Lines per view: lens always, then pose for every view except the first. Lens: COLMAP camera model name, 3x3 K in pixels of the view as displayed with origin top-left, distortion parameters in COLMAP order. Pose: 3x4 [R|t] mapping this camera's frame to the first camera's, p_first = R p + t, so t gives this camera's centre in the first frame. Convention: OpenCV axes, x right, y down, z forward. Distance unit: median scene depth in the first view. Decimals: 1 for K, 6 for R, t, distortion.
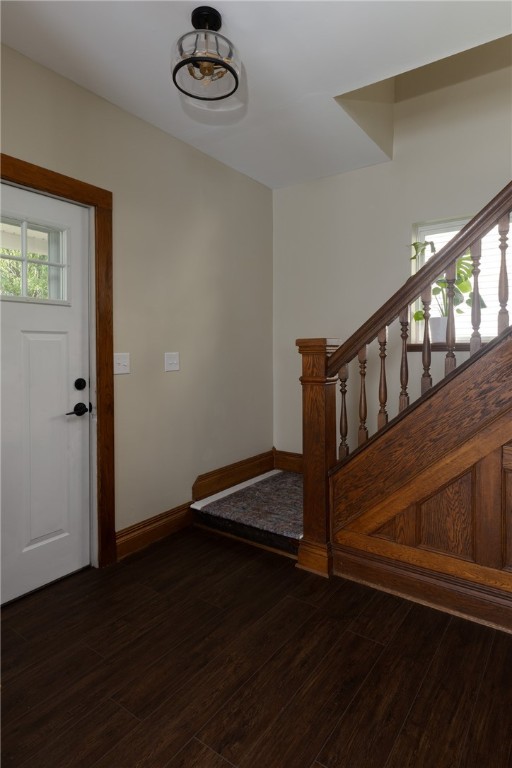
lens RADIAL K [[436.2, 0, 256.6], [0, 436.2, 356.2], [0, 0, 1]] dist [0.002235, 0.000882]
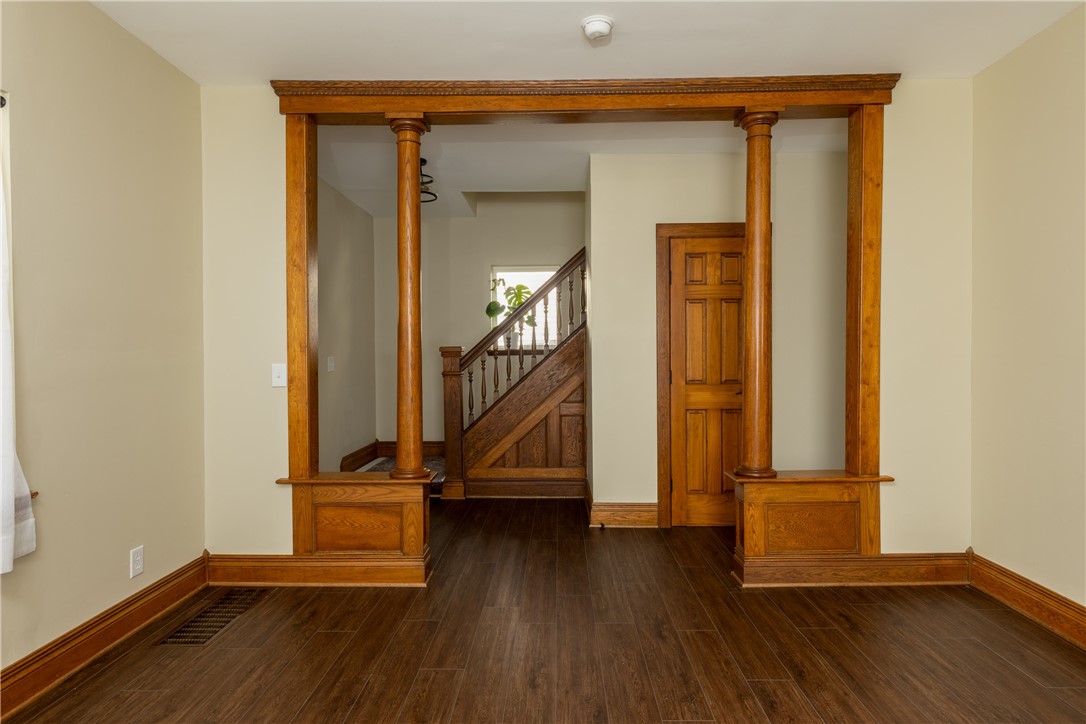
lens RADIAL K [[601.3, 0, 543.0], [0, 601.3, 362.0], [0, 0, 1]] dist [0.004930, -0.000650]
pose [[0.829618, -0.009930, 0.558243, -0.796157], [0.014393, 0.999890, -0.003604, 0.025587], [-0.558145, 0.011024, 0.829670, -0.946400]]
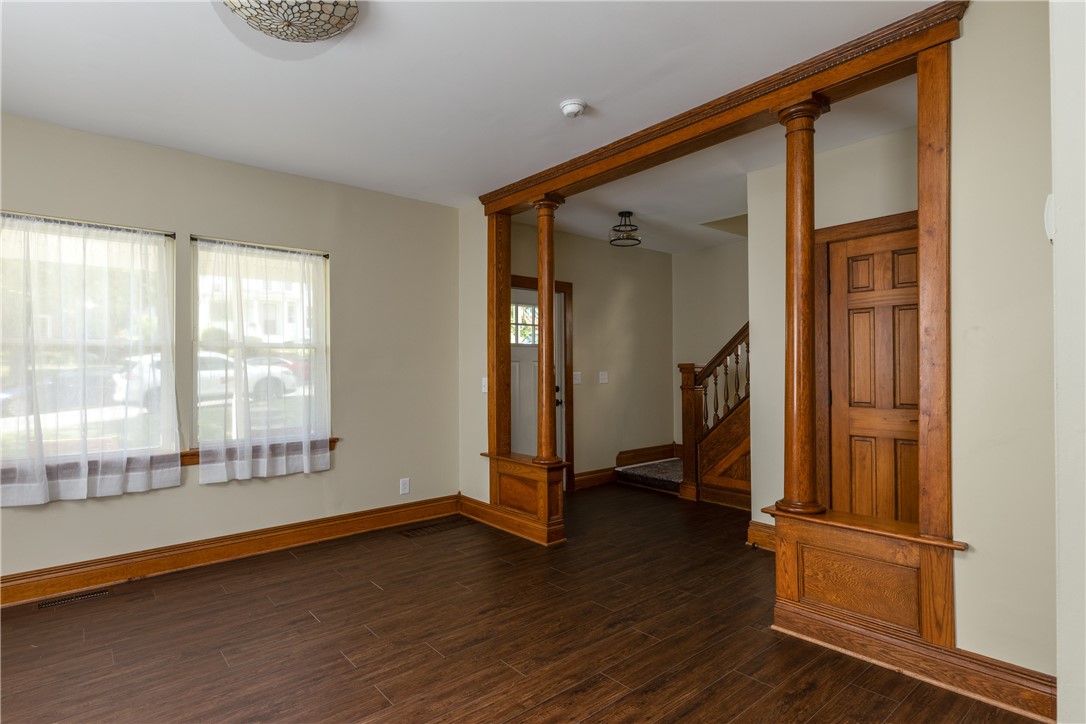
lens RADIAL K [[556.6, 0, 543.8], [0, 556.6, 364.0], [0, 0, 1]] dist [-0.001213, -0.000324]
pose [[0.968694, -0.005883, -0.248189, 0.127382], [-0.000673, 0.999653, -0.026322, 0.019481], [0.248258, 0.025665, 0.968354, -1.297842]]
